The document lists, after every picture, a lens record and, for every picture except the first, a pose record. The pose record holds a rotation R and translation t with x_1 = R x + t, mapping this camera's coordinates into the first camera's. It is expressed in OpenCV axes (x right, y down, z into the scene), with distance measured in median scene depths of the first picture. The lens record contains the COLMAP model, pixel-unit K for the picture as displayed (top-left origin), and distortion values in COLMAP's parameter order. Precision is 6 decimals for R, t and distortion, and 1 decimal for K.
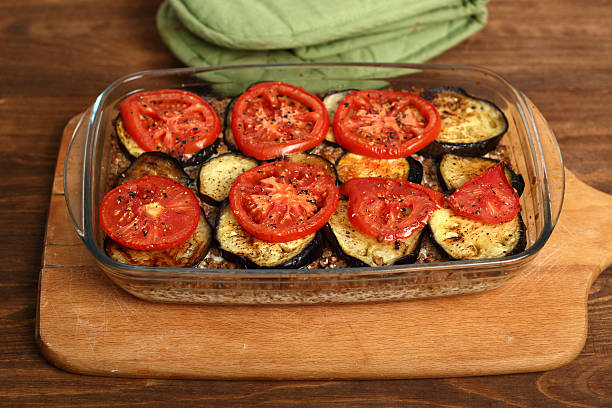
lens RADIAL K [[1527.1, 0, 306.0], [0, 1527.1, 204.0], [0, 0, 1]] dist [-0.154664, 0.626972]
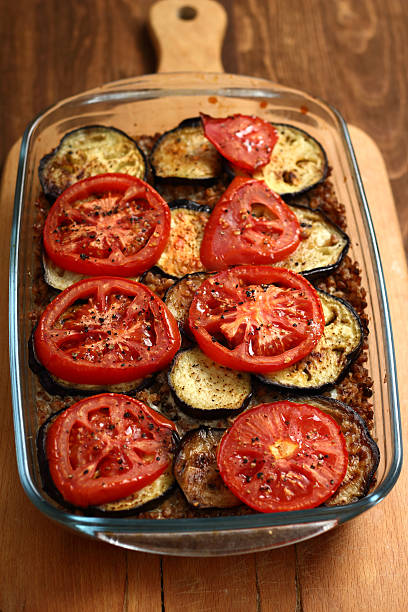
lens RADIAL K [[1495.1, 0, 204.0], [0, 1495.1, 306.0], [0, 0, 1]] dist [-0.078260, -0.444736]
pose [[-0.020547, -0.805436, 0.592327, -0.477352], [0.687875, 0.418549, 0.592996, -0.494091], [-0.725538, 0.419631, 0.545439, 0.552002]]
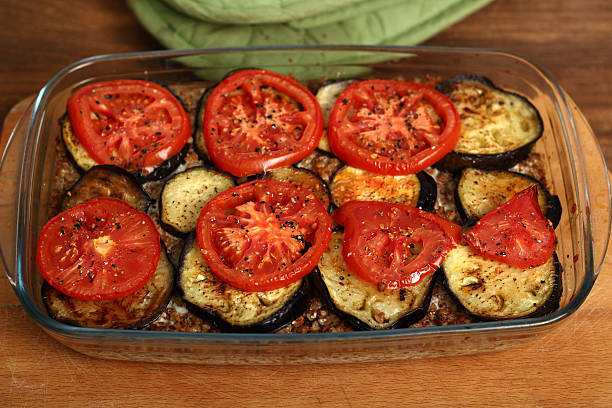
lens RADIAL K [[1527.1, 0, 306.0], [0, 1527.1, 204.0], [0, 0, 1]] dist [-0.154664, 0.626972]
pose [[0.999797, 0.009469, -0.017802, 0.021439], [-0.007294, 0.992925, 0.118515, -0.110642], [0.018798, -0.118362, 0.992793, 0.191307]]
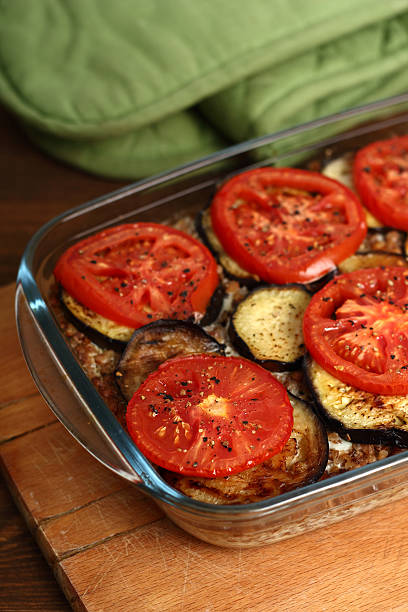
lens RADIAL K [[1527.1, 0, 204.0], [0, 1527.1, 306.0], [0, 0, 1]] dist [-0.154664, 0.626972]
pose [[0.910881, -0.311253, 0.270956, -0.249157], [0.313439, 0.948913, 0.036339, -0.057117], [-0.268424, 0.051827, 0.961906, 0.383255]]
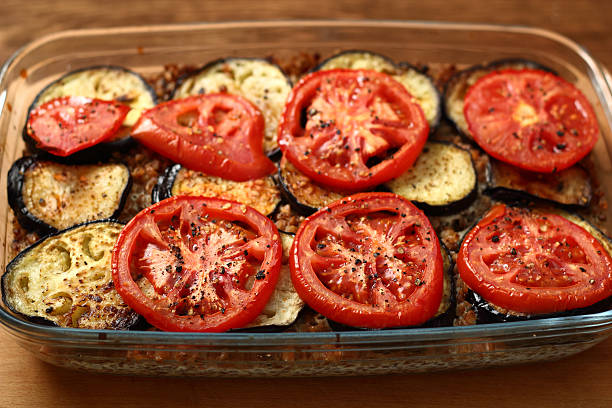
lens RADIAL K [[1495.1, 0, 306.0], [0, 1495.1, 204.0], [0, 0, 1]] dist [-0.078260, -0.444736]
pose [[-0.998823, -0.024126, -0.042088, 0.035799], [-0.041811, -0.011901, 0.999055, -0.691443], [-0.024605, 0.999638, 0.010878, 0.995266]]
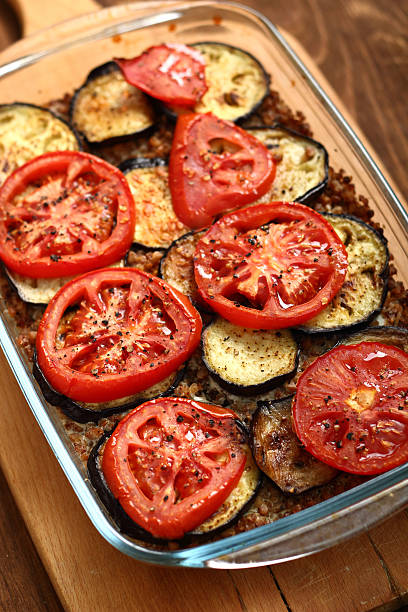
lens RADIAL K [[1495.1, 0, 204.0], [0, 1495.1, 306.0], [0, 0, 1]] dist [-0.078260, -0.444736]
pose [[-0.364524, -0.788998, 0.494575, -0.364593], [0.665601, 0.150668, 0.730941, -0.533108], [-0.651227, 0.595635, 0.470236, 0.668256]]
